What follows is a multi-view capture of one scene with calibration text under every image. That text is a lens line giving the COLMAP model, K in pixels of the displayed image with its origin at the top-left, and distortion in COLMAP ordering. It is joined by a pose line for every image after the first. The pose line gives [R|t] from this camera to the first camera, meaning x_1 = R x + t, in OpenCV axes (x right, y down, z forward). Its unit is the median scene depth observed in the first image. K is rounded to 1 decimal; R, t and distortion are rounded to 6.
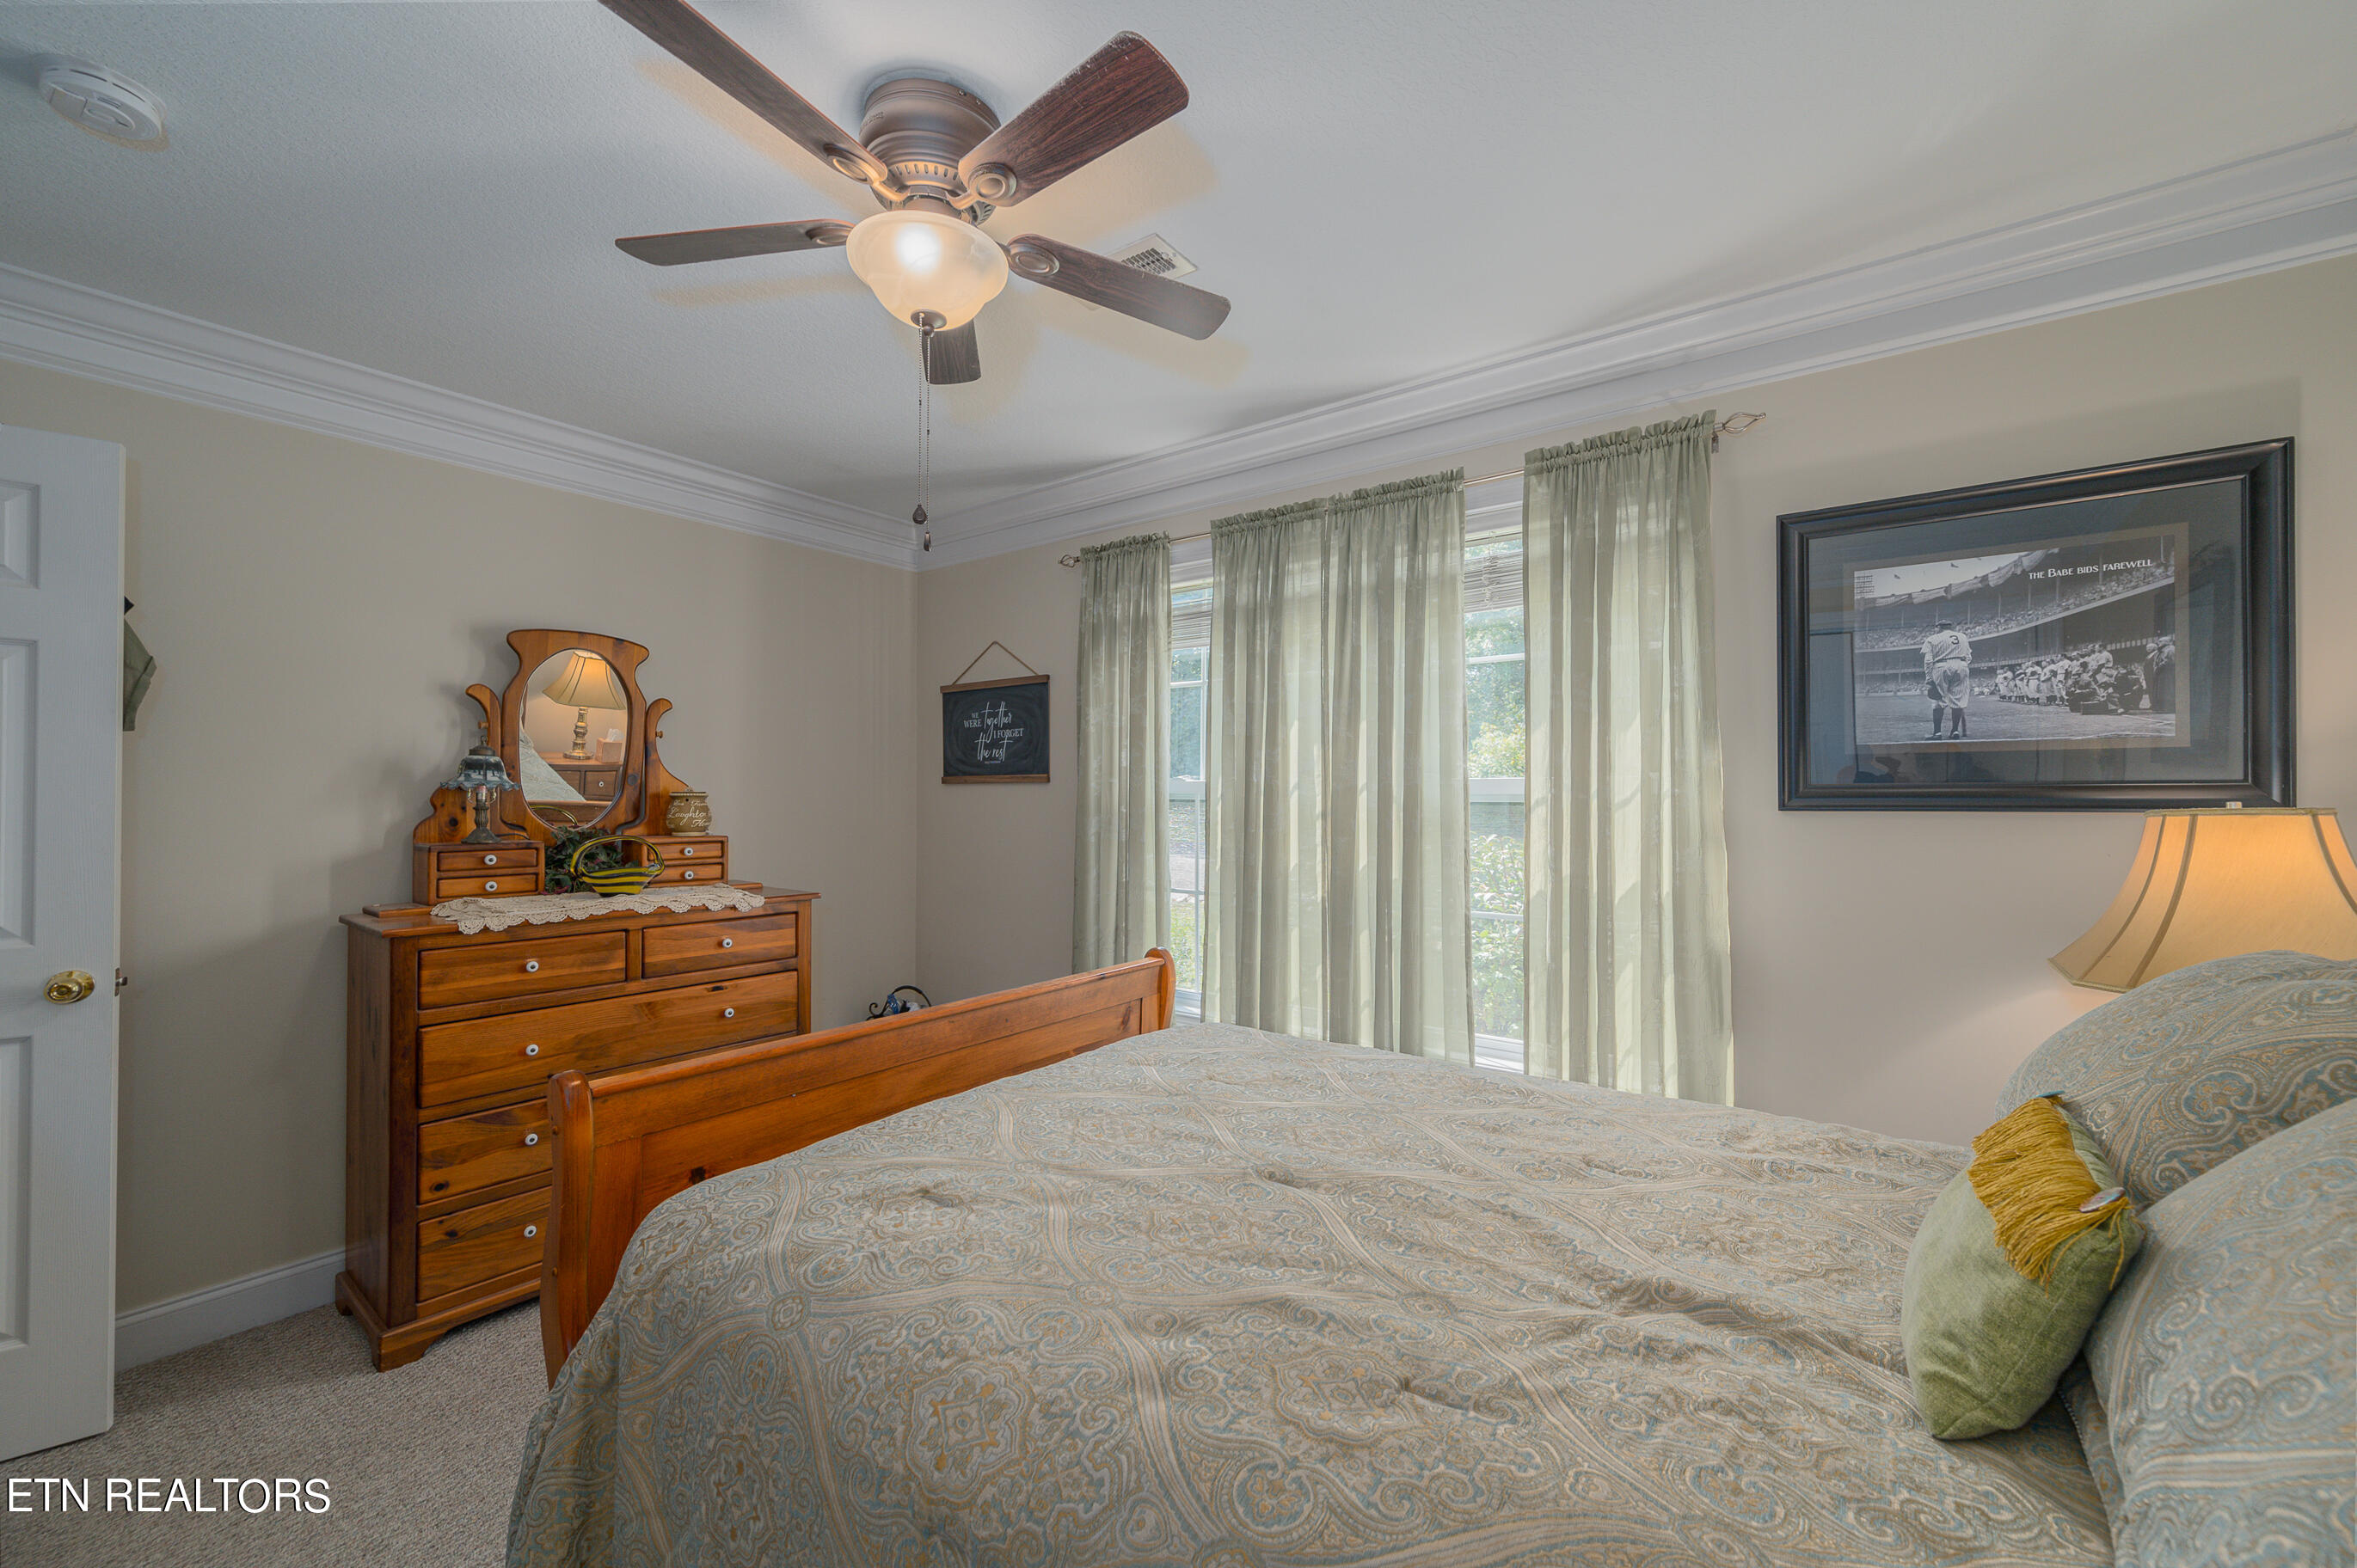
lens RADIAL K [[922.3, 0, 1178.5], [0, 922.3, 784.0], [0, 0, 1]] dist [-0.000136, 0.000050]
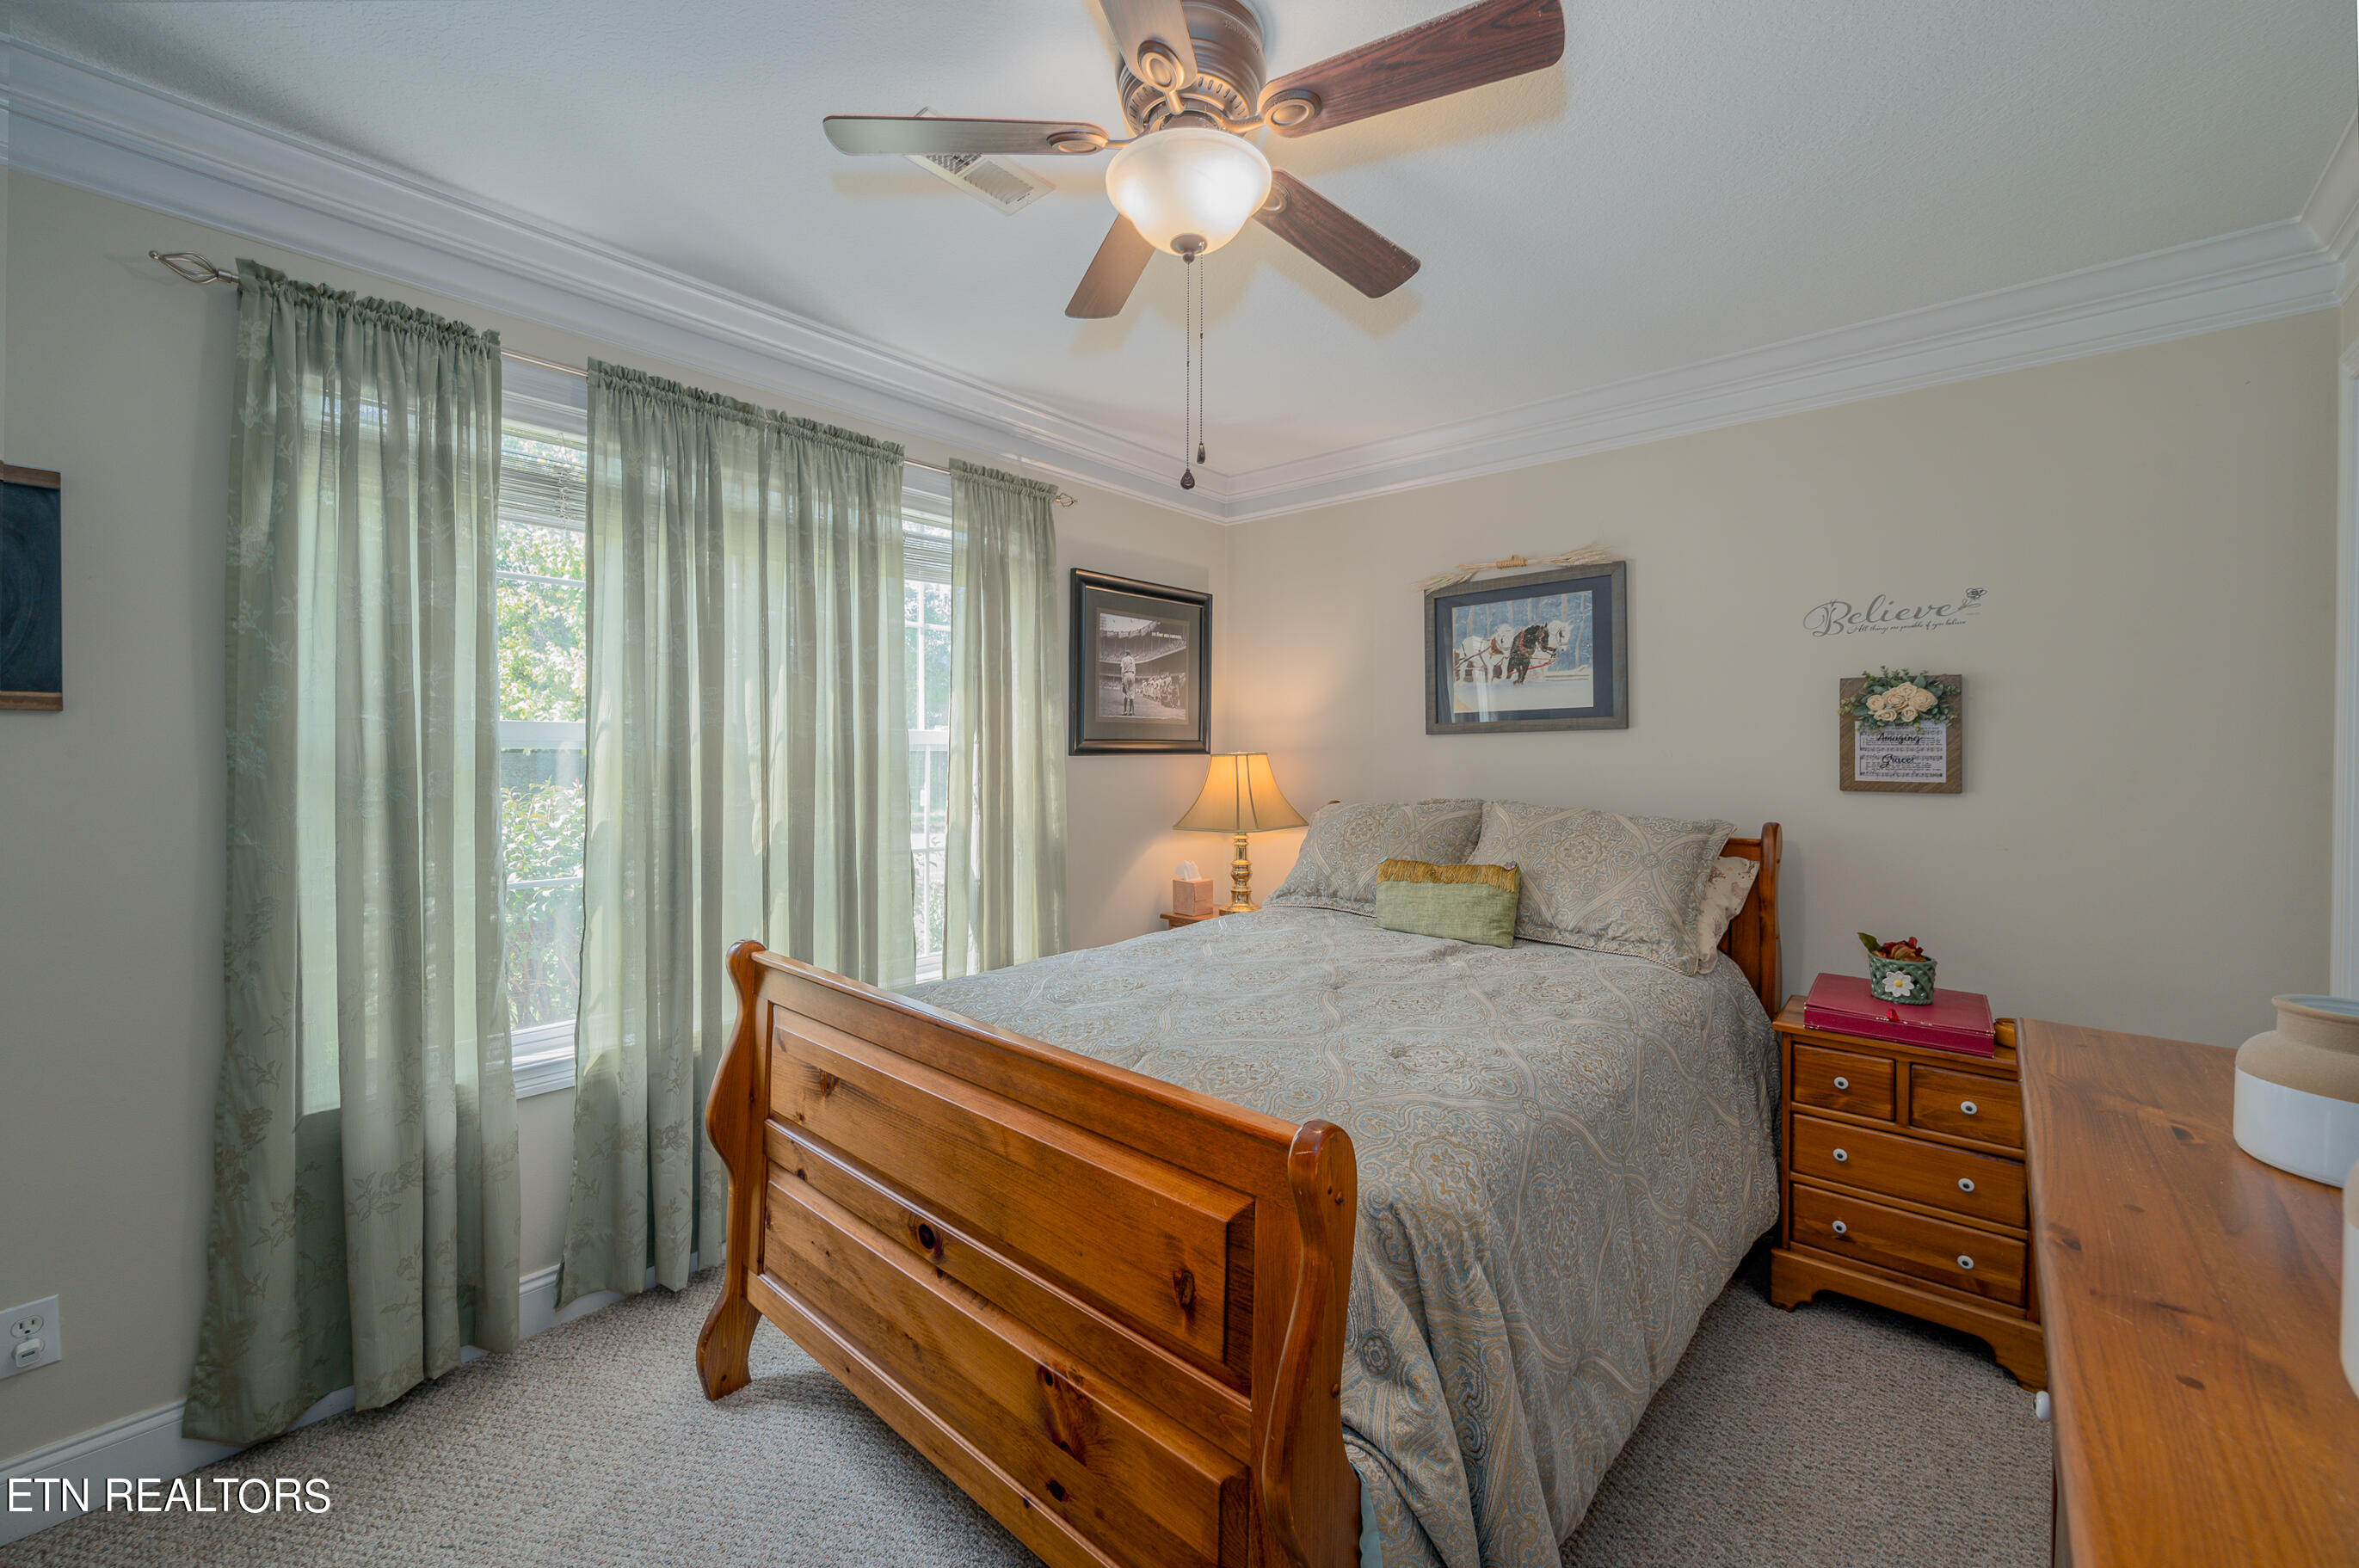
lens RADIAL K [[931.8, 0, 1183.2], [0, 931.8, 744.8], [0, 0, 1]] dist [-0.000178, 0.000019]
pose [[0.081788, 0.001603, 0.996648, -0.786217], [-0.019242, 0.999815, -0.000029, 0.005465], [-0.996464, -0.019175, 0.081803, 0.587043]]
